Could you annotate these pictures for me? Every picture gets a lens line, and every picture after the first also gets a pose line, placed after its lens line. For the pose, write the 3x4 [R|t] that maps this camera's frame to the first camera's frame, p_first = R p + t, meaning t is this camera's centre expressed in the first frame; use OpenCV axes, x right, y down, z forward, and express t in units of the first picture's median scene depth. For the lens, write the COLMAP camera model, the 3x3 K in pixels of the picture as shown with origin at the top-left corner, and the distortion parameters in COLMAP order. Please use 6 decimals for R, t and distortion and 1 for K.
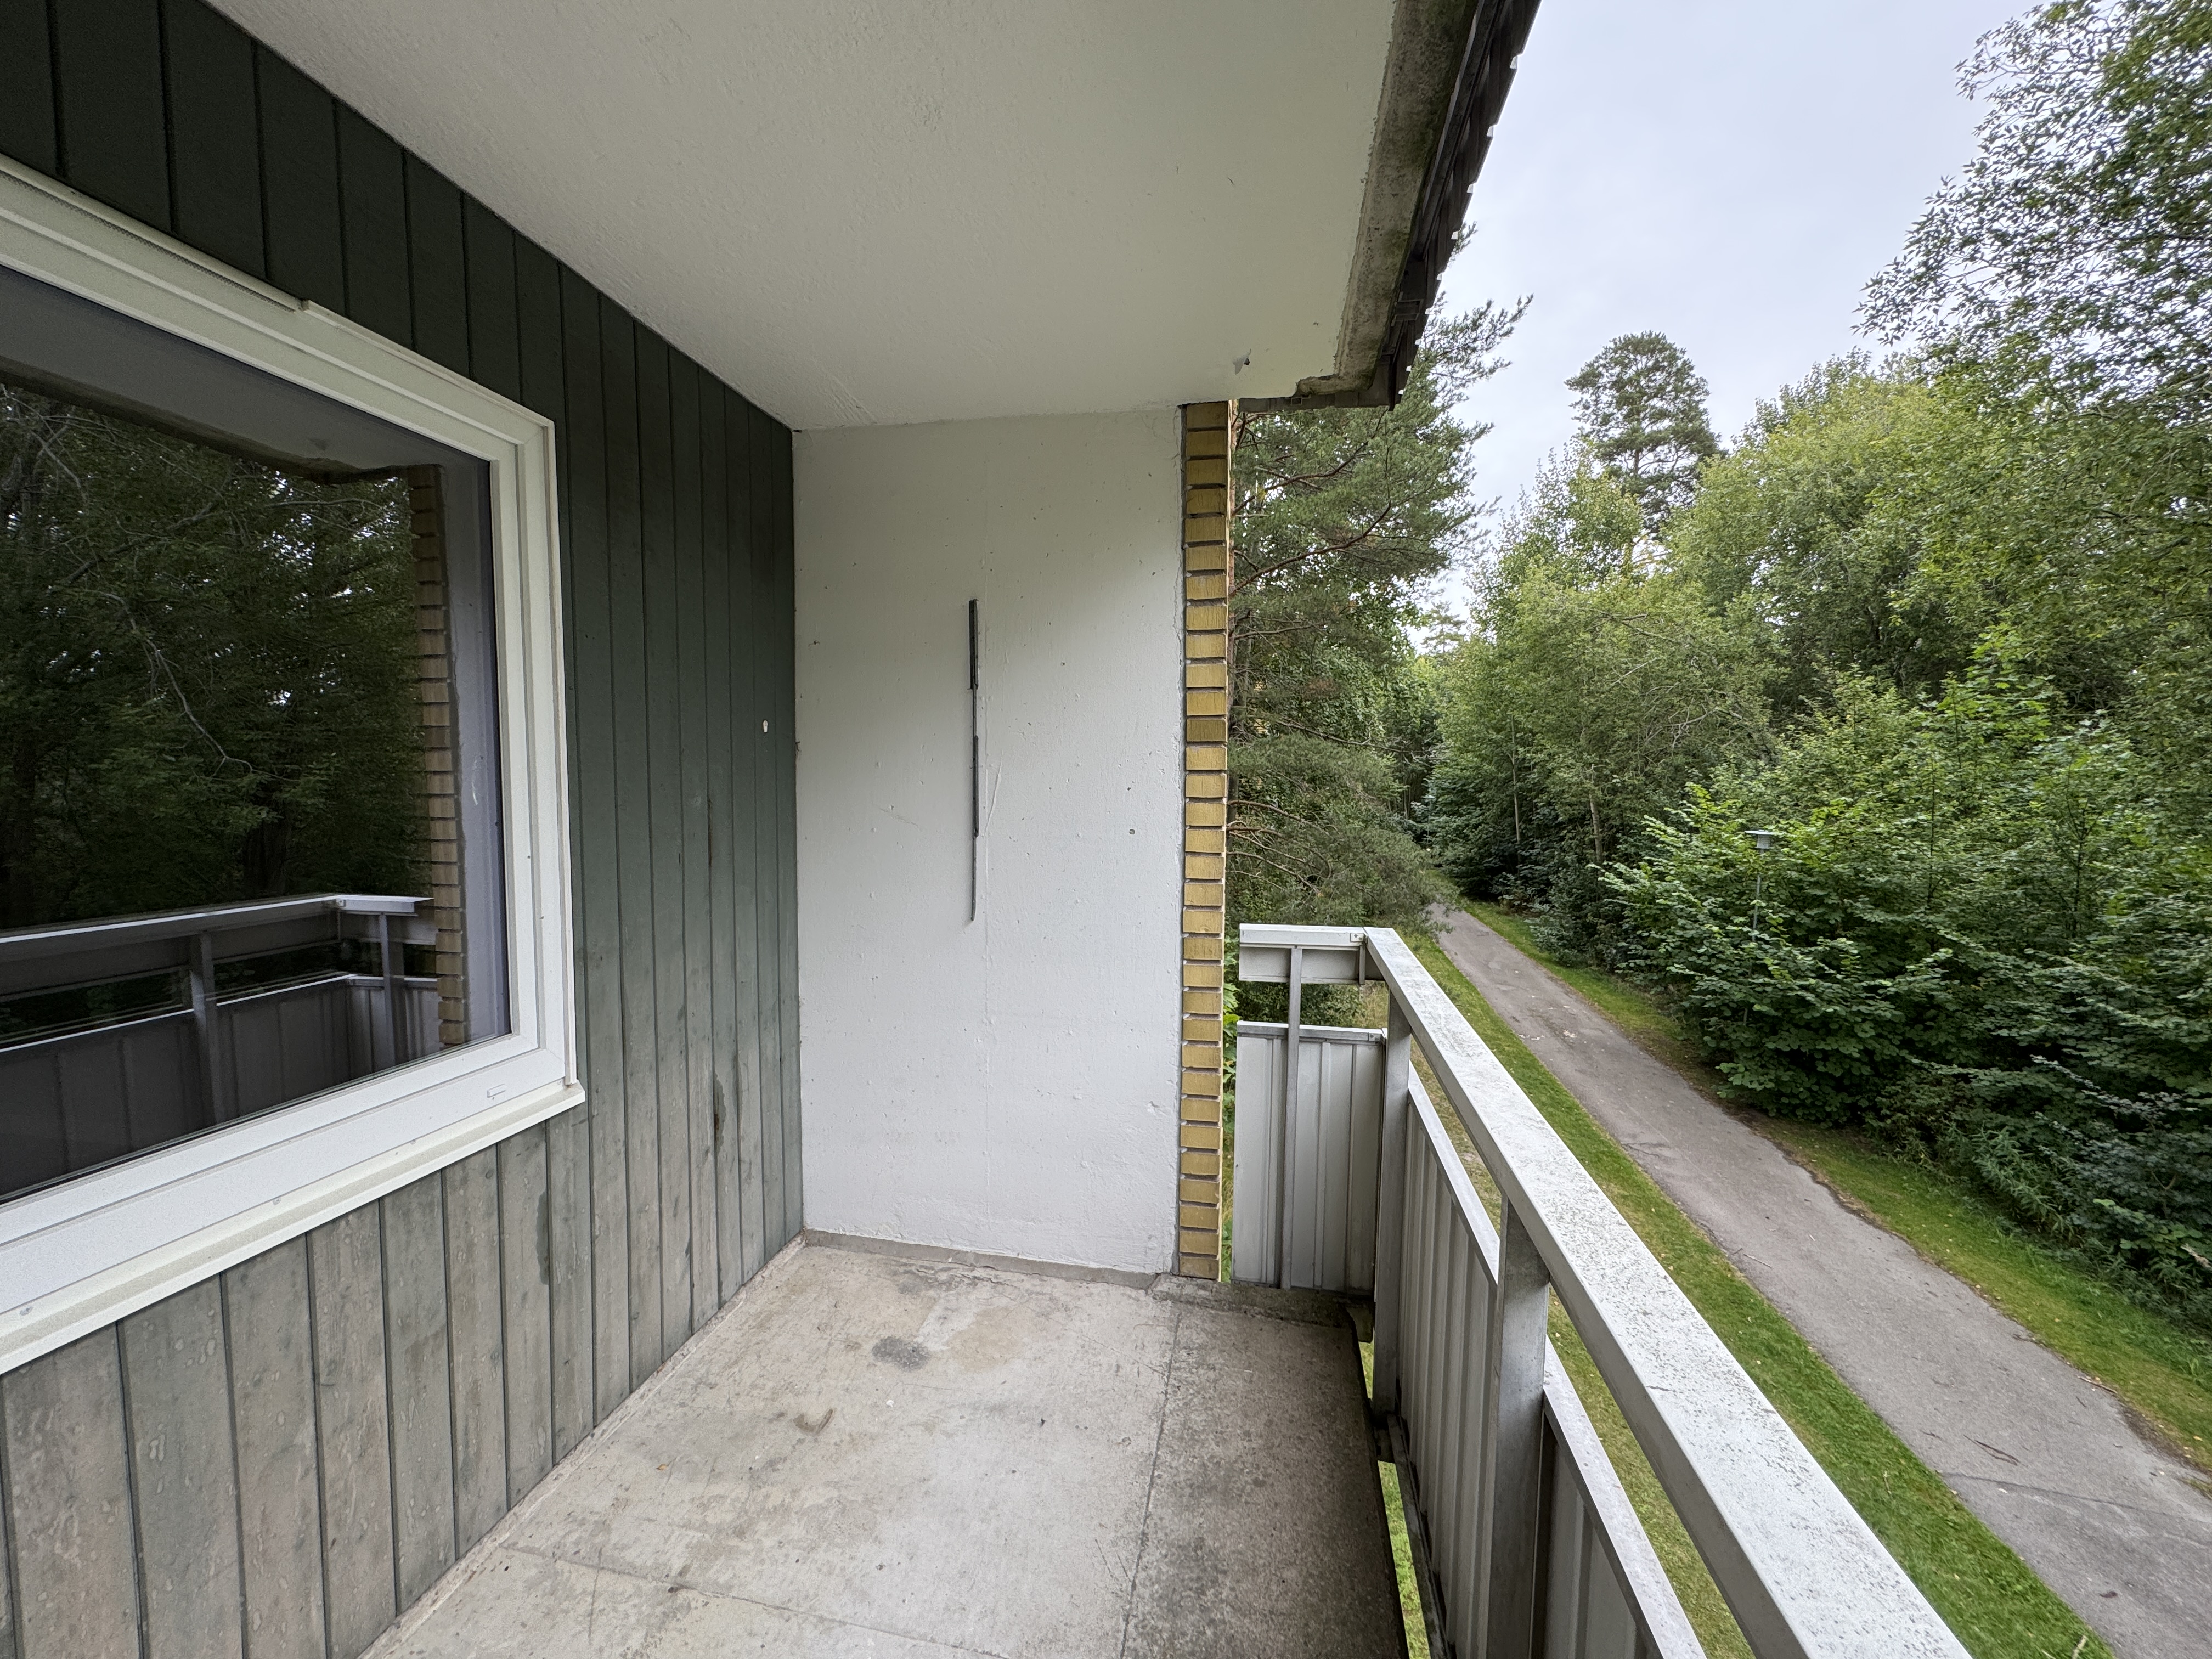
lens RADIAL K [[879.4, 0, 1109.4], [0, 879.4, 826.6], [0, 0, 1]] dist [-0.001843, -0.000039]
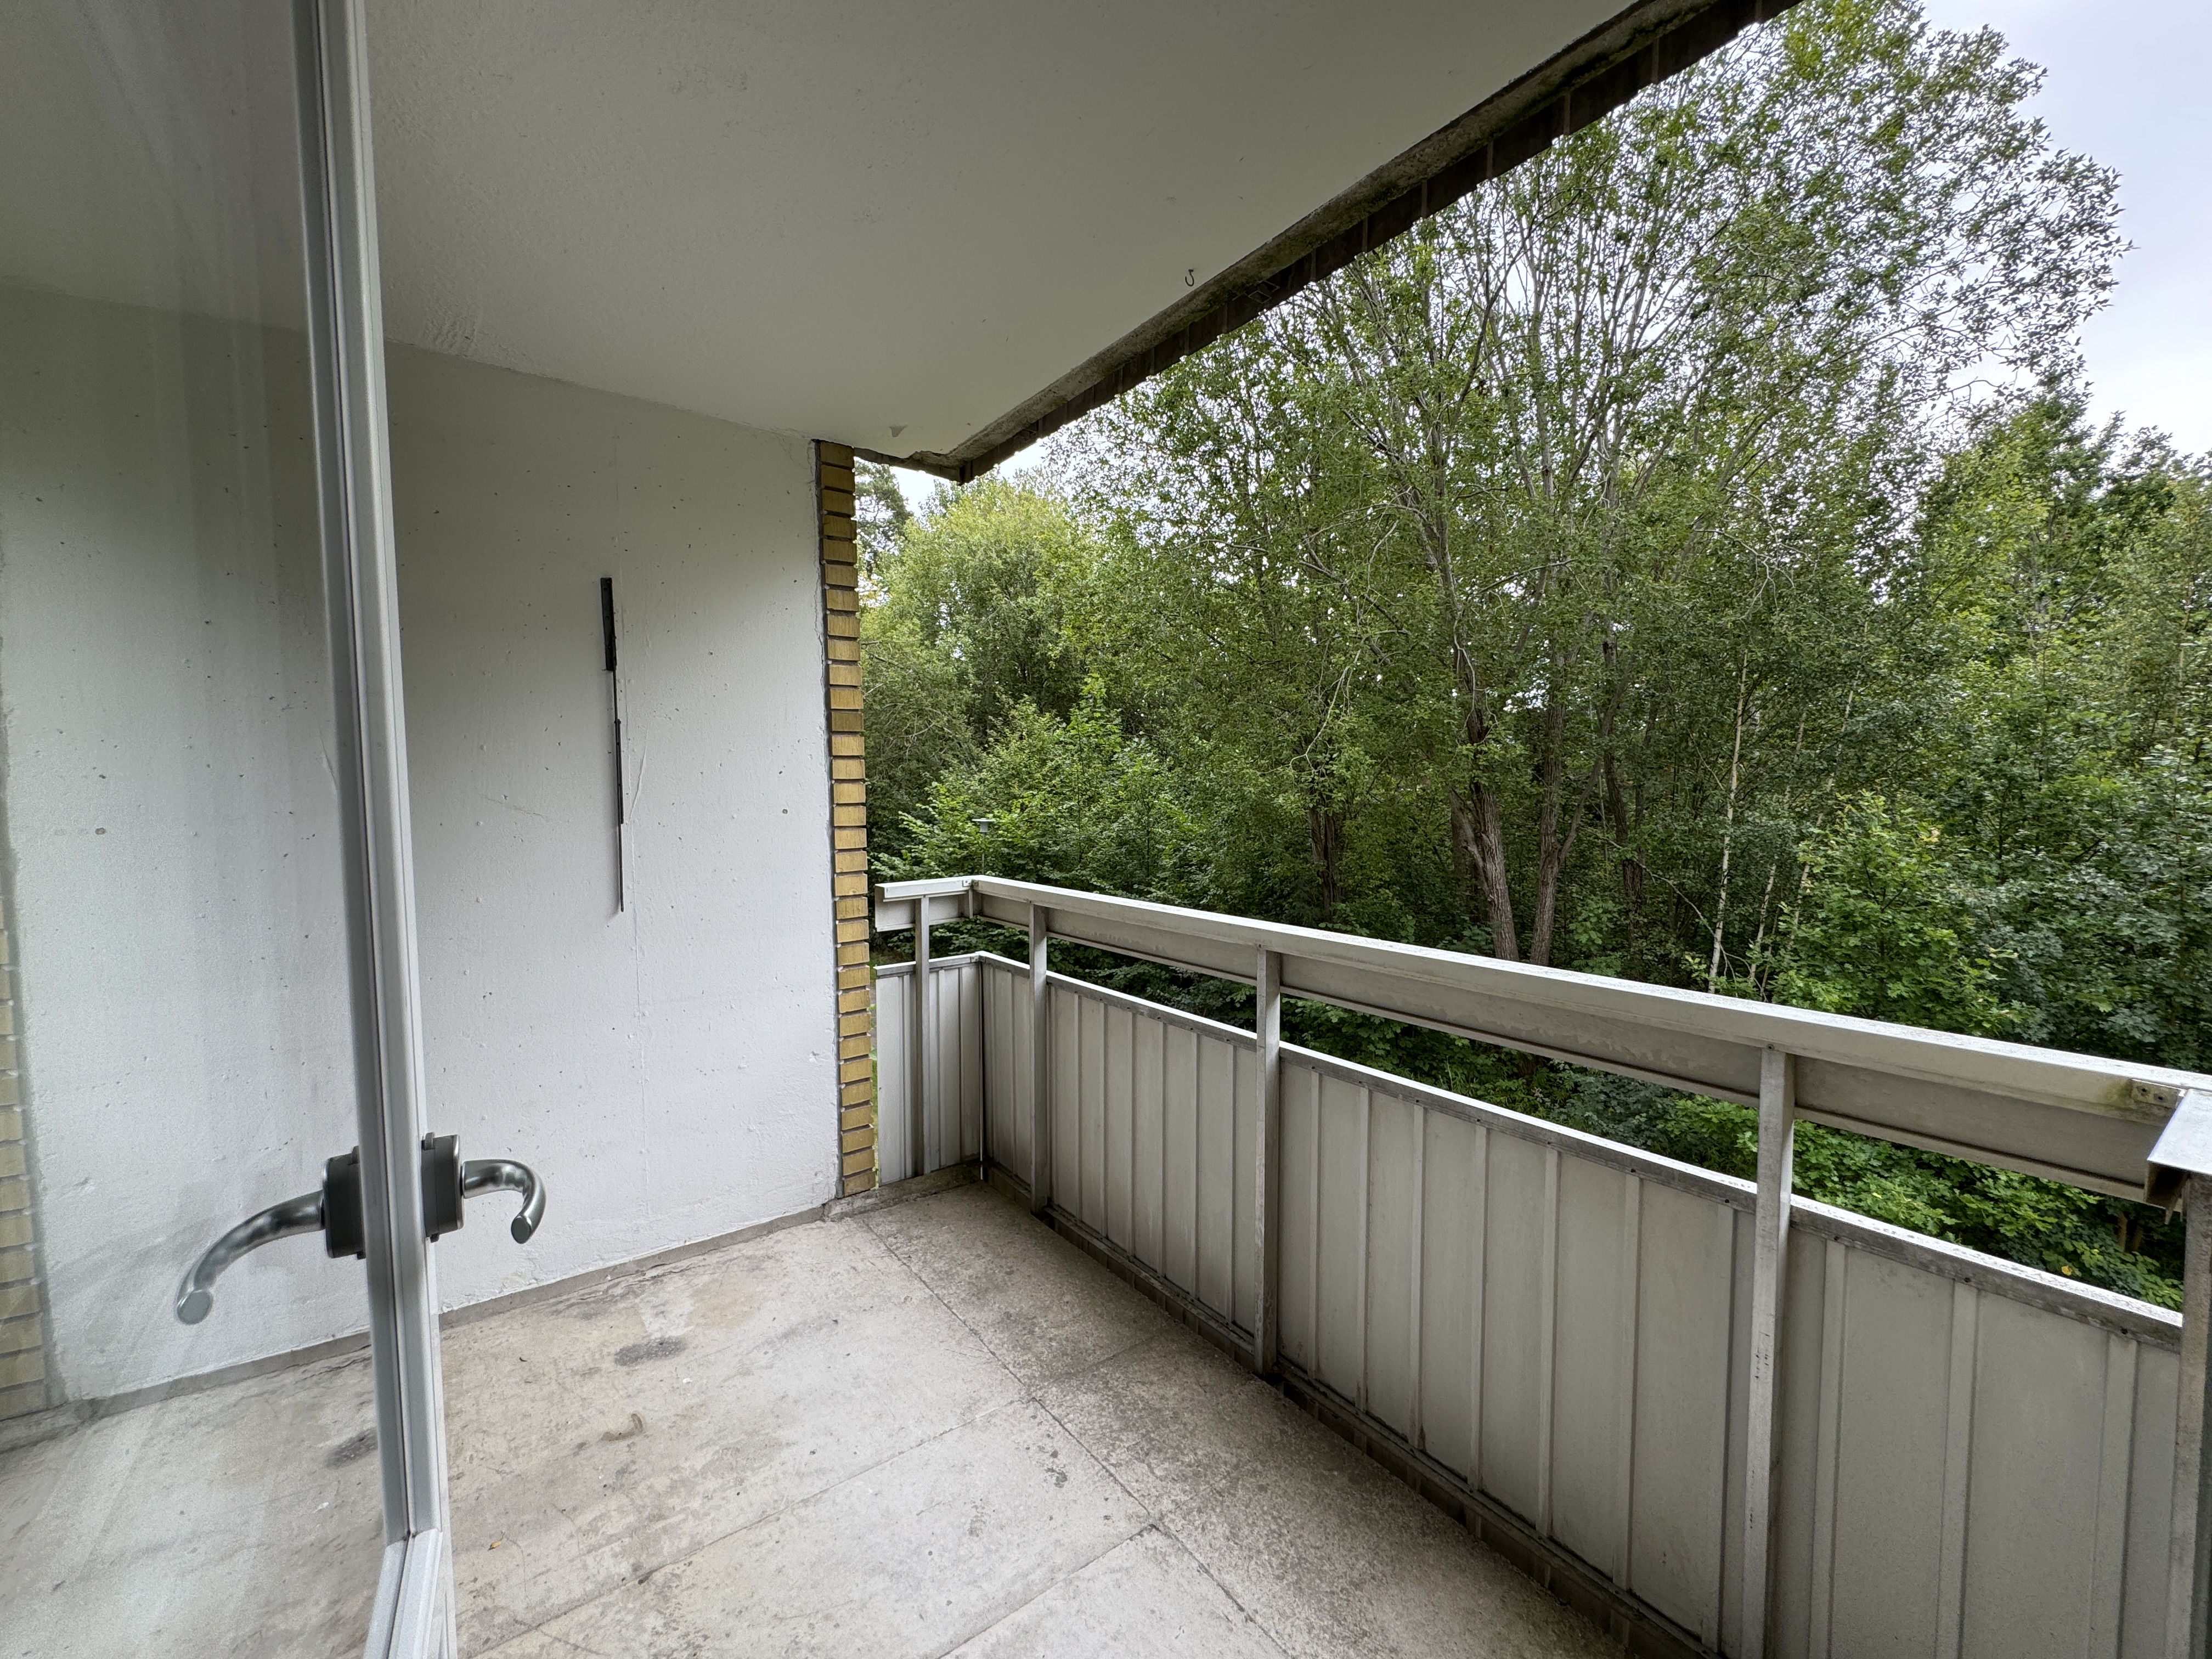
lens RADIAL K [[879.4, 0, 1103.2], [0, 879.4, 824.8], [0, 0, 1]] dist [-0.001843, -0.000039]
pose [[0.673789, -0.051536, 0.737124, -0.516129], [0.060572, 0.998060, 0.014413, 0.030816], [-0.736437, 0.034938, 0.675604, -0.039447]]
